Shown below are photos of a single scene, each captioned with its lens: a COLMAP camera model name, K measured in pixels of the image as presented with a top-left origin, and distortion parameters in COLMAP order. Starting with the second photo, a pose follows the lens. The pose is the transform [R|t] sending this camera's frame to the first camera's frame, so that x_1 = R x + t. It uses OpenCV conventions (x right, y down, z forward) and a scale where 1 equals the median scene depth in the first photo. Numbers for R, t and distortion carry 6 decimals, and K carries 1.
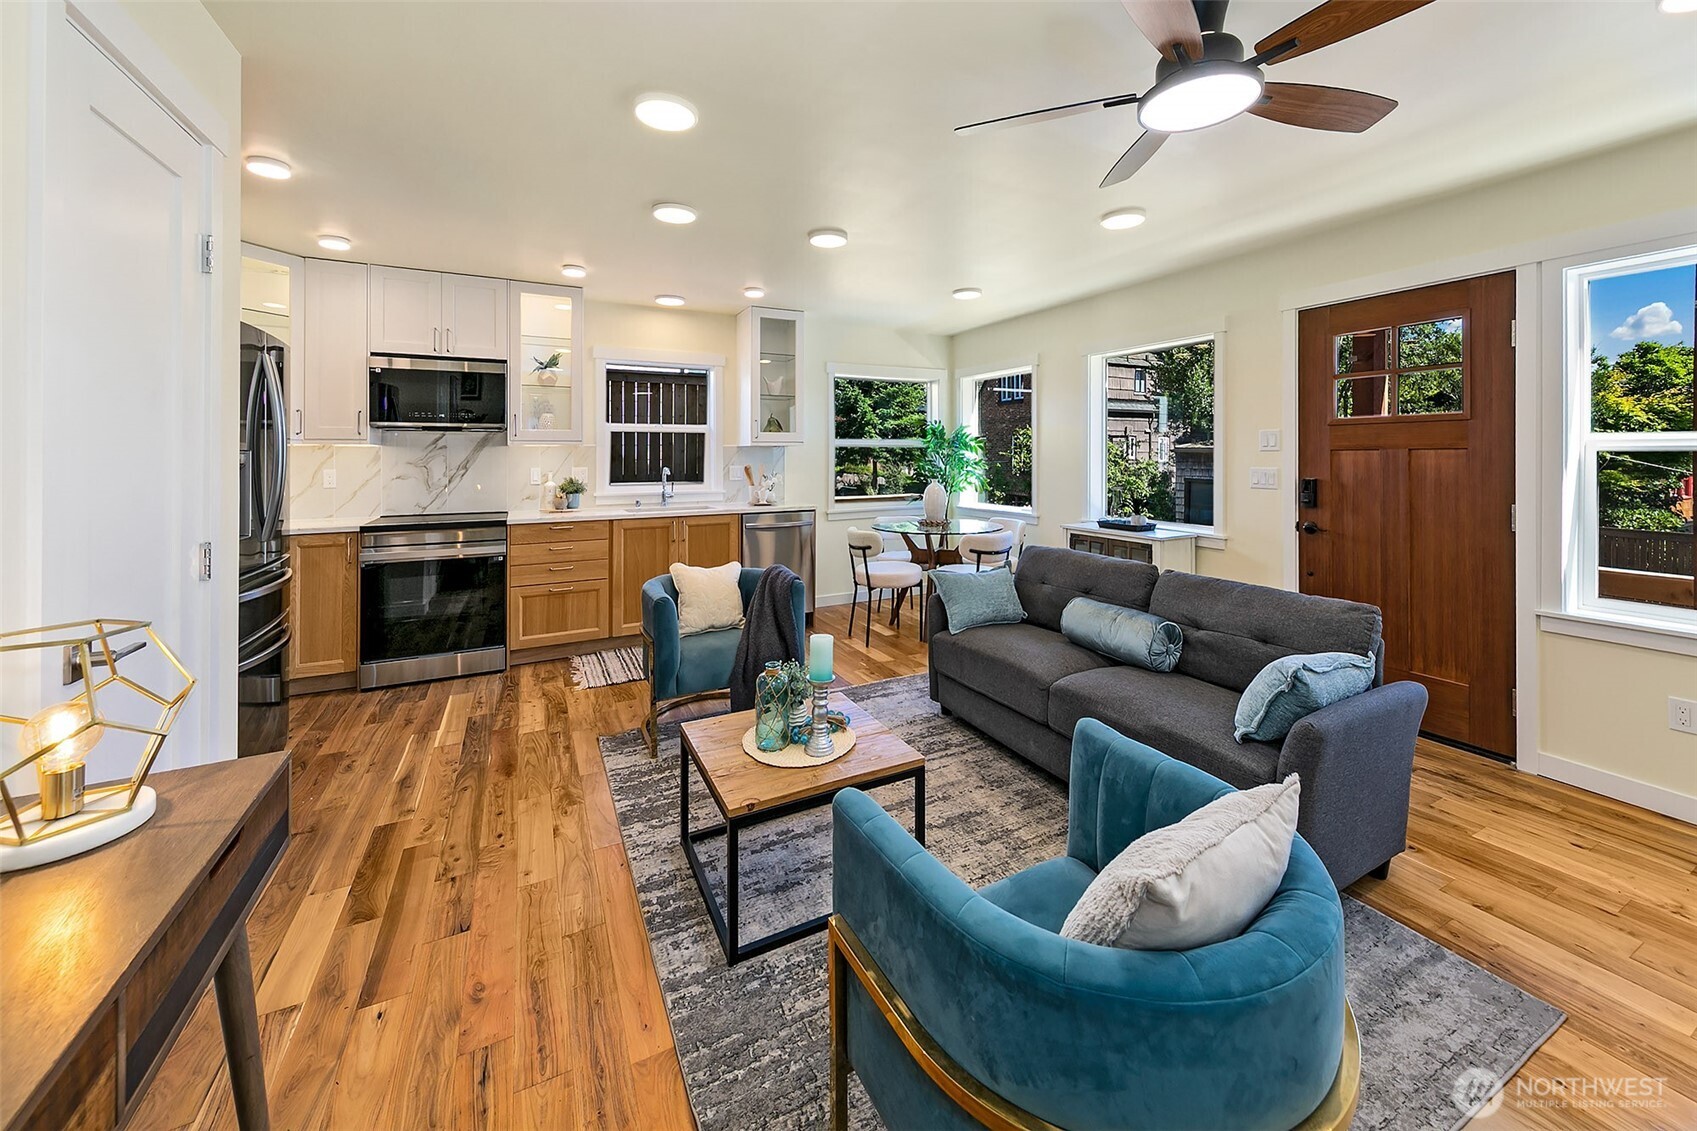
lens RADIAL K [[645.0, 0, 880.3], [0, 645.0, 440.6], [0, 0, 1]] dist [-0.000332, 0.000065]
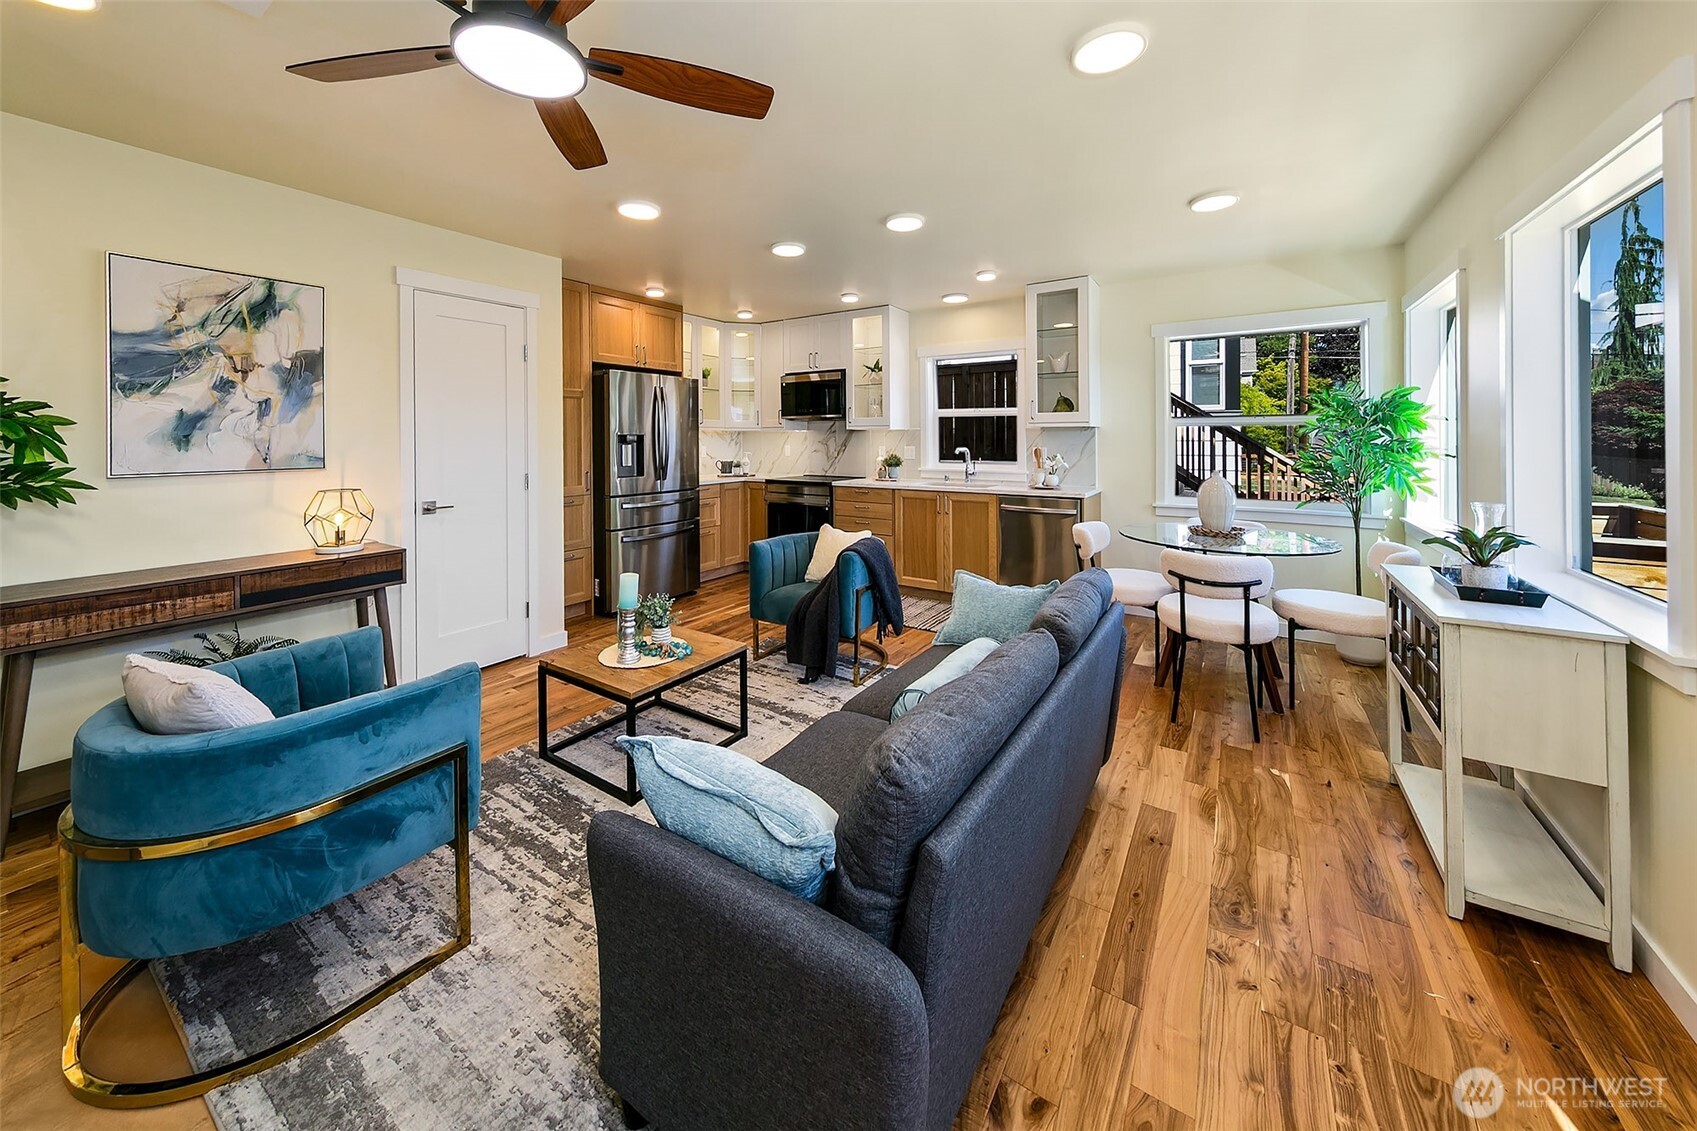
lens RADIAL K [[590.5, 0, 837.4], [0, 590.5, 429.8], [0, 0, 1]] dist [-0.002305, -0.000136]
pose [[0.460095, -0.010916, -0.887803, 0.517533], [0.019756, 0.999803, -0.002054, 0.009269], [0.887650, -0.016594, 0.460220, 0.366609]]
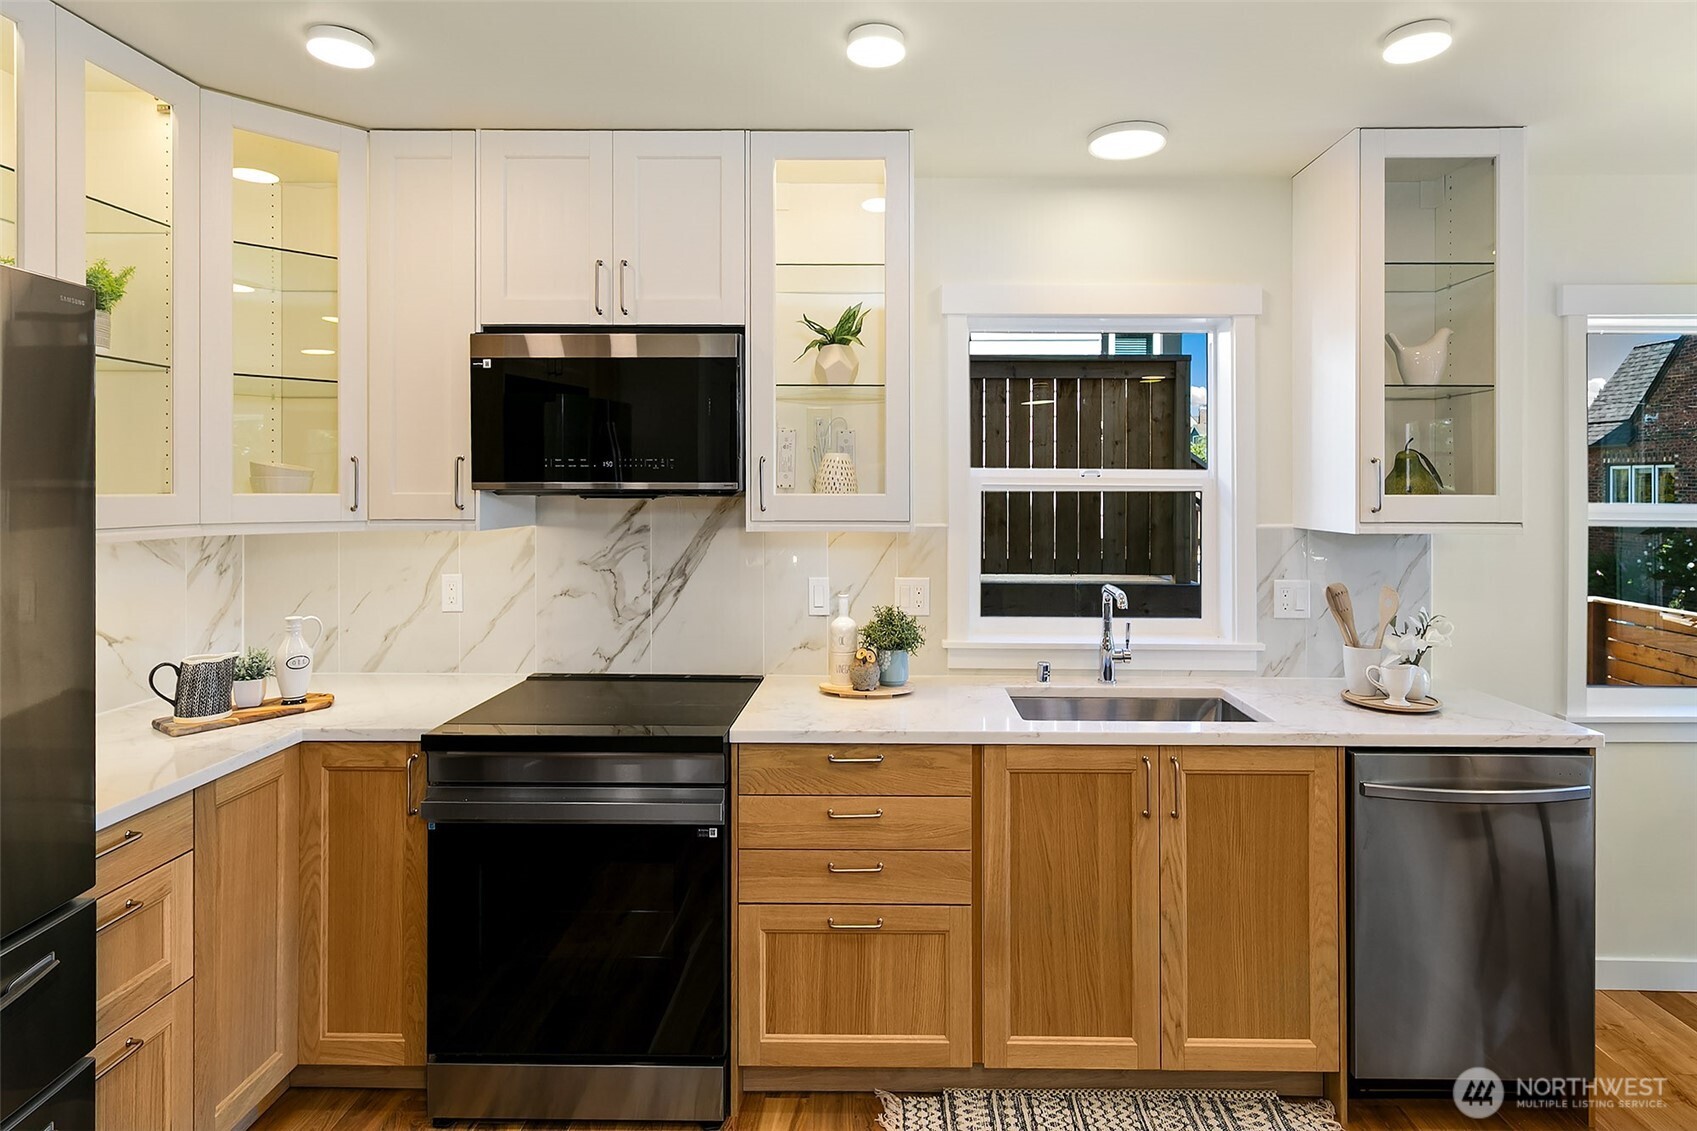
lens RADIAL K [[872.2, 0, 882.7], [0, 872.2, 487.6], [0, 0, 1]] dist [0.006083, -0.001371]
pose [[0.870918, 0.007467, -0.491372, -0.213457], [0.003471, 0.999766, 0.021344, -0.031395], [0.491417, -0.020295, 0.870688, 0.522310]]
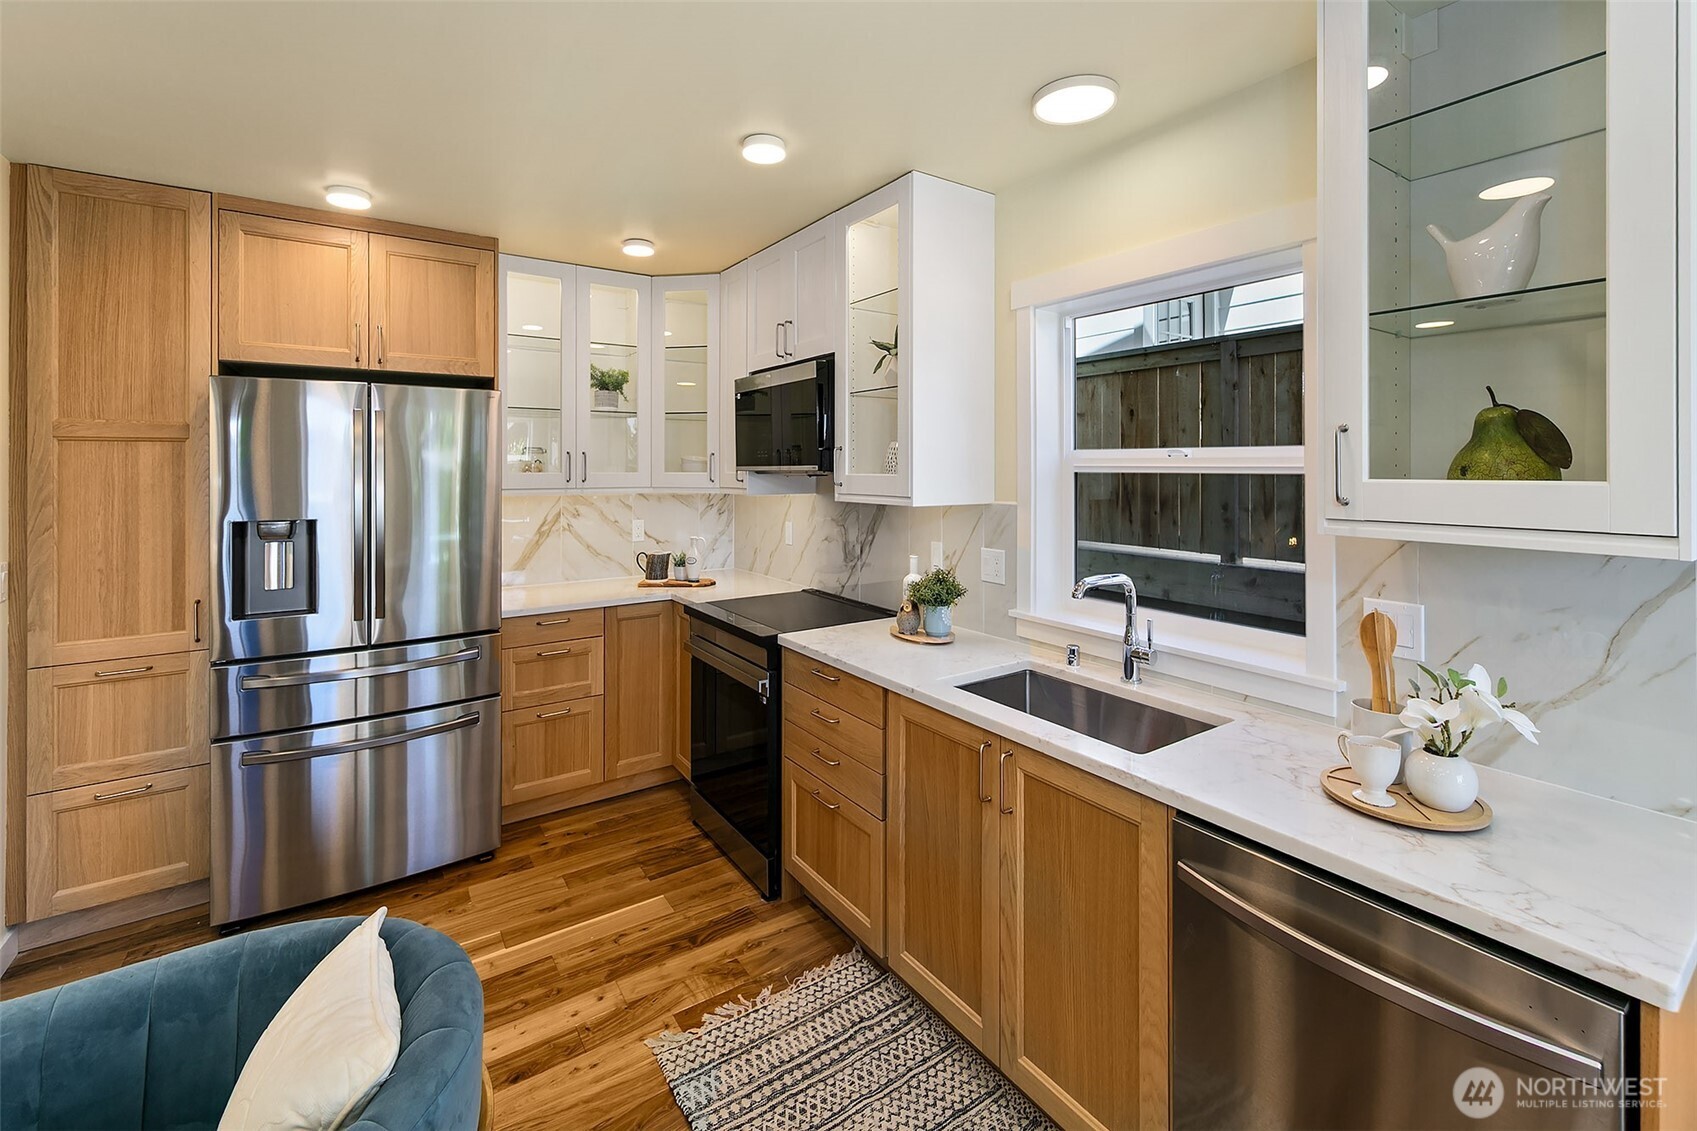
lens RADIAL K [[722.1, 0, 848.4], [0, 722.1, 464.9], [0, 0, 1]] dist [0.003211, -0.000455]
pose [[0.095485, 0.001459, -0.995430, 0.056096], [0.021625, 0.999760, 0.003540, -0.026017], [0.995196, -0.021865, 0.095430, 0.891477]]
